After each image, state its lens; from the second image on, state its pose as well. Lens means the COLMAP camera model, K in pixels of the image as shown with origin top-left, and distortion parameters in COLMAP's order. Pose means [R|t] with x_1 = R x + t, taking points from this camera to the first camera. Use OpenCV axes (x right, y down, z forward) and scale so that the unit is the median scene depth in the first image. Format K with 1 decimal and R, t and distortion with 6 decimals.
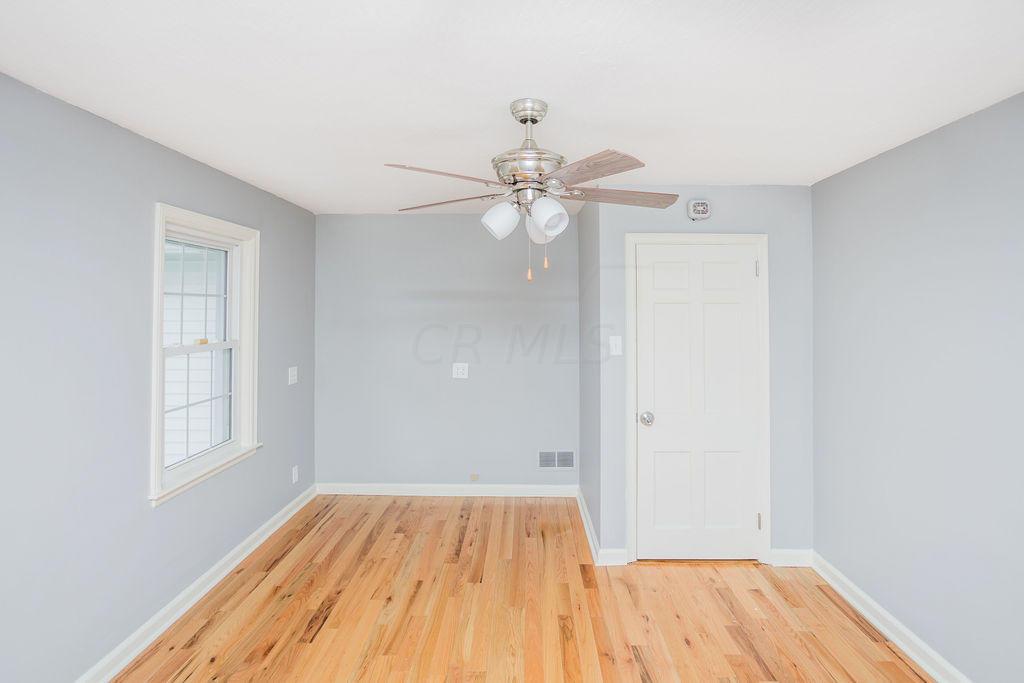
lens RADIAL K [[511.5, 0, 536.9], [0, 511.5, 293.7], [0, 0, 1]] dist [-0.048097, 0.028161]
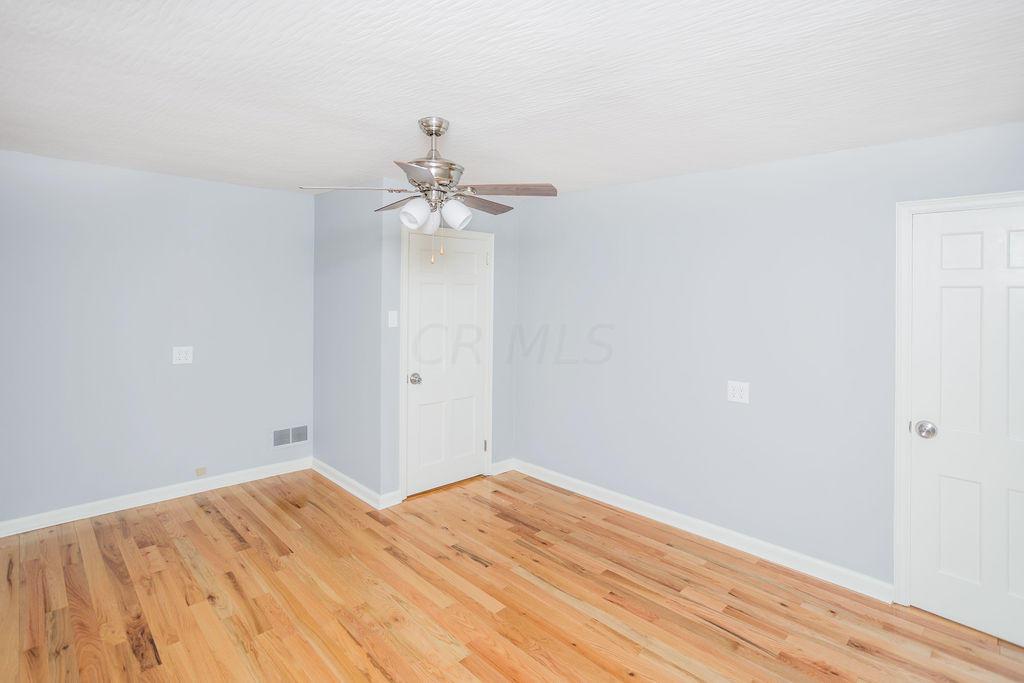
lens RADIAL K [[512.4, 0, 506.5], [0, 512.4, 288.2], [0, 0, 1]] dist [-0.046276, 0.028049]
pose [[0.728004, 0.010987, 0.685485, -0.496949], [-0.029002, 0.999470, 0.014782, 0.007559], [-0.684959, -0.030642, 0.727937, -0.027284]]
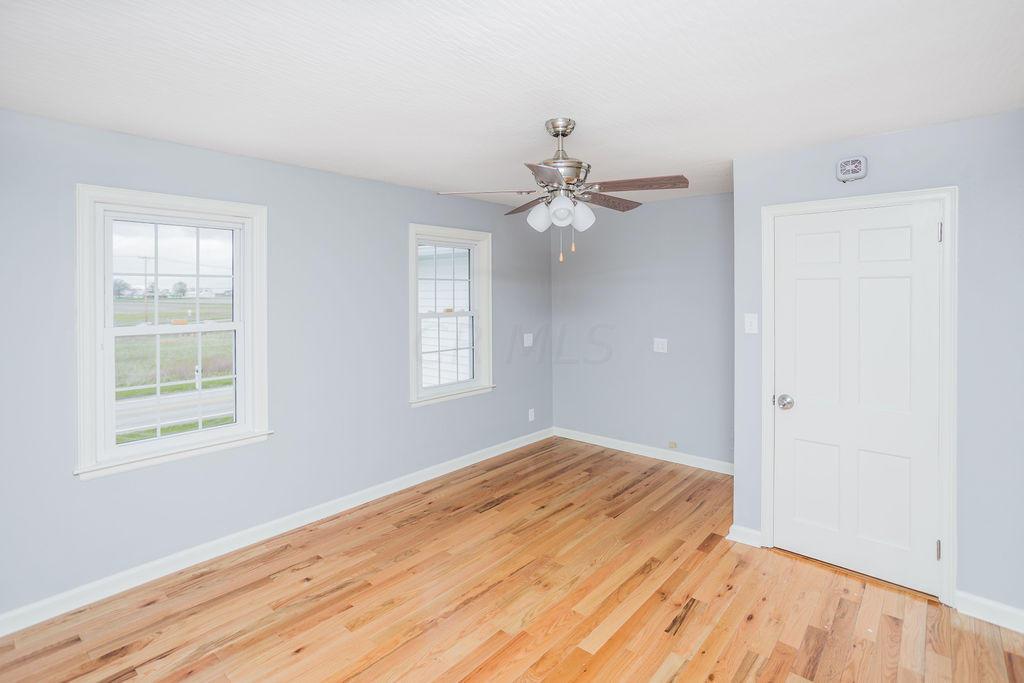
lens RADIAL K [[519.9, 0, 526.0], [0, 519.9, 302.3], [0, 0, 1]] dist [0.000697, 0.001239]
pose [[0.757719, 0.007524, -0.652537, 0.517767], [0.021552, 0.999100, 0.036546, 0.017356], [0.652225, -0.041755, 0.756875, -0.036558]]
